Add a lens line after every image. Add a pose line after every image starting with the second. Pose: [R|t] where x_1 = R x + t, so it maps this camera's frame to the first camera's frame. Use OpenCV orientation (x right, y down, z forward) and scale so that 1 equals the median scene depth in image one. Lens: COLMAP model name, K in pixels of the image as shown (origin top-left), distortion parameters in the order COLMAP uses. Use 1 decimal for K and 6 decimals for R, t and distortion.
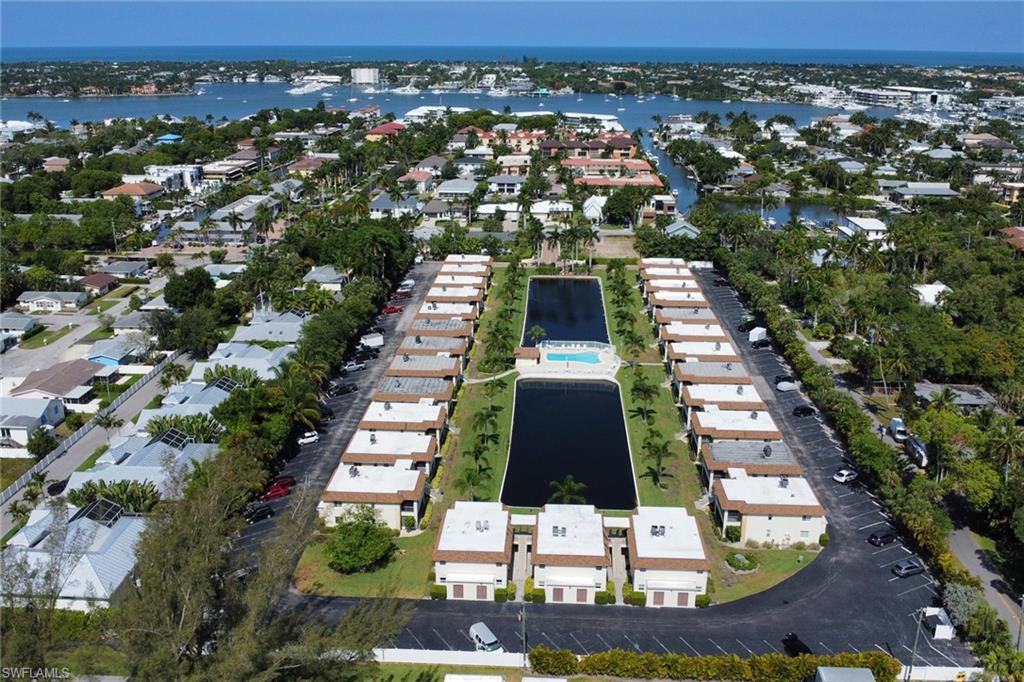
lens RADIAL K [[940.4, 0, 512.0], [0, 940.4, 341.0], [0, 0, 1]] dist [-0.013838, -0.042618]
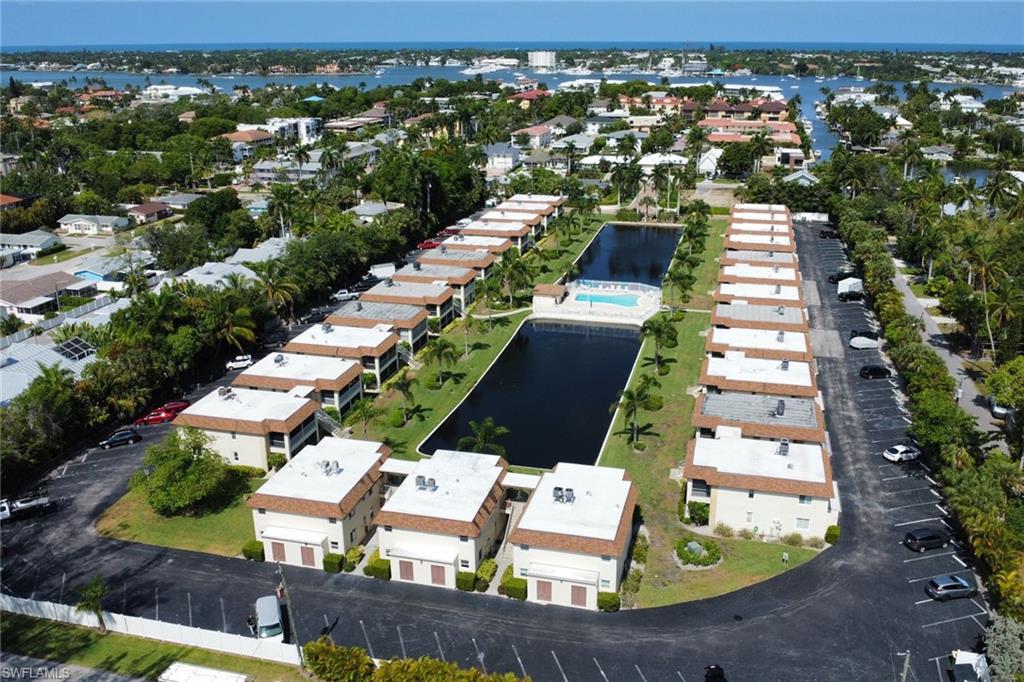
lens RADIAL K [[915.4, 0, 519.1], [0, 915.4, 342.4], [0, 0, 1]] dist [-0.006226, -0.061866]
pose [[0.980290, 0.055607, -0.189575, 0.120350], [-0.053638, 0.998440, 0.015506, 0.039279], [0.190141, -0.005032, 0.981744, 0.160492]]
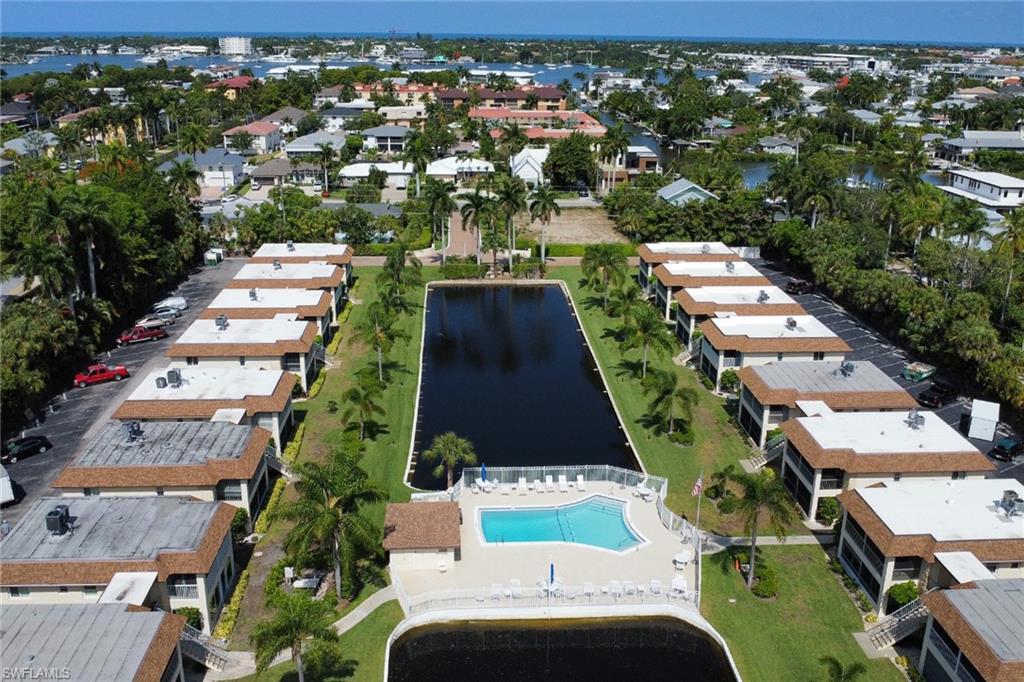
lens RADIAL K [[940.4, 0, 512.0], [0, 940.4, 341.0], [0, 0, 1]] dist [-0.013838, -0.042618]
pose [[0.994267, -0.029680, 0.102721, 0.012164], [0.028805, 0.999535, 0.009993, -0.045864], [-0.102970, -0.006977, 0.994660, 0.545372]]
